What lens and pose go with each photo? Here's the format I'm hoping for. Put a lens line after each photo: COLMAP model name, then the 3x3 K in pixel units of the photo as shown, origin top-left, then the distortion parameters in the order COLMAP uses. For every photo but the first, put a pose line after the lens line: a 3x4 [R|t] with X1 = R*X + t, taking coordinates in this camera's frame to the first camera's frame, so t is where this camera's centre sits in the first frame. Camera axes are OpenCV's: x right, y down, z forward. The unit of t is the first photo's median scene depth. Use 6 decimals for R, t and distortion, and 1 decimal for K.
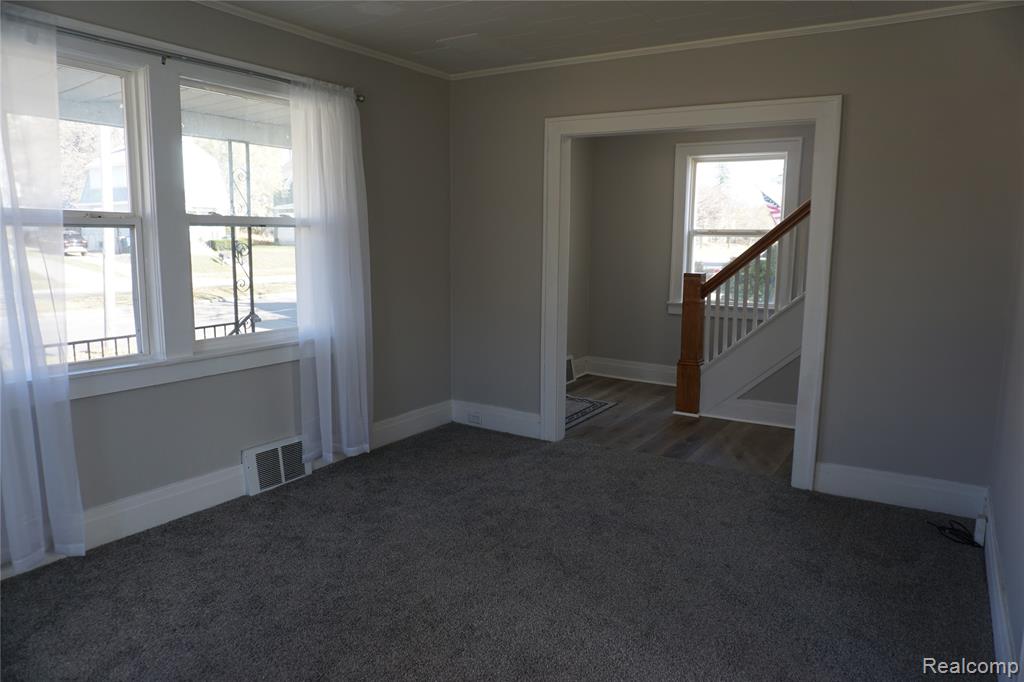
lens RADIAL K [[690.2, 0, 516.0], [0, 690.2, 335.3], [0, 0, 1]] dist [-0.043110, 0.026511]
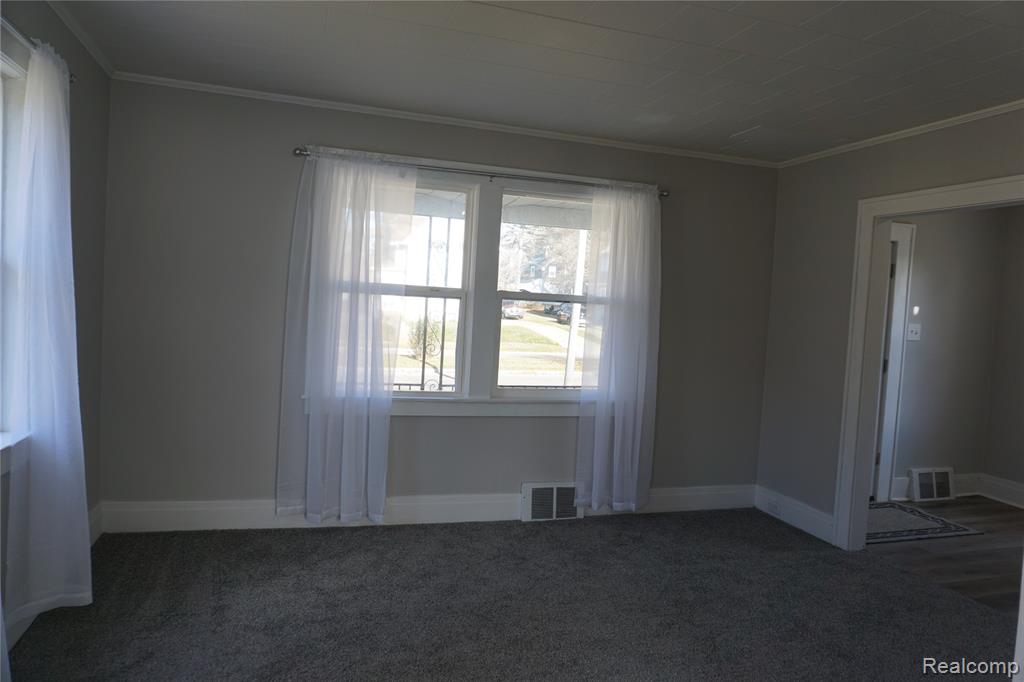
lens RADIAL K [[690.2, 0, 513.5], [0, 690.2, 335.5], [0, 0, 1]] dist [-0.043110, 0.026511]
pose [[0.769578, 0.058346, -0.635881, 0.342318], [-0.133275, 0.988562, -0.070590, -0.002018], [0.624489, 0.139071, 0.768552, 0.010075]]
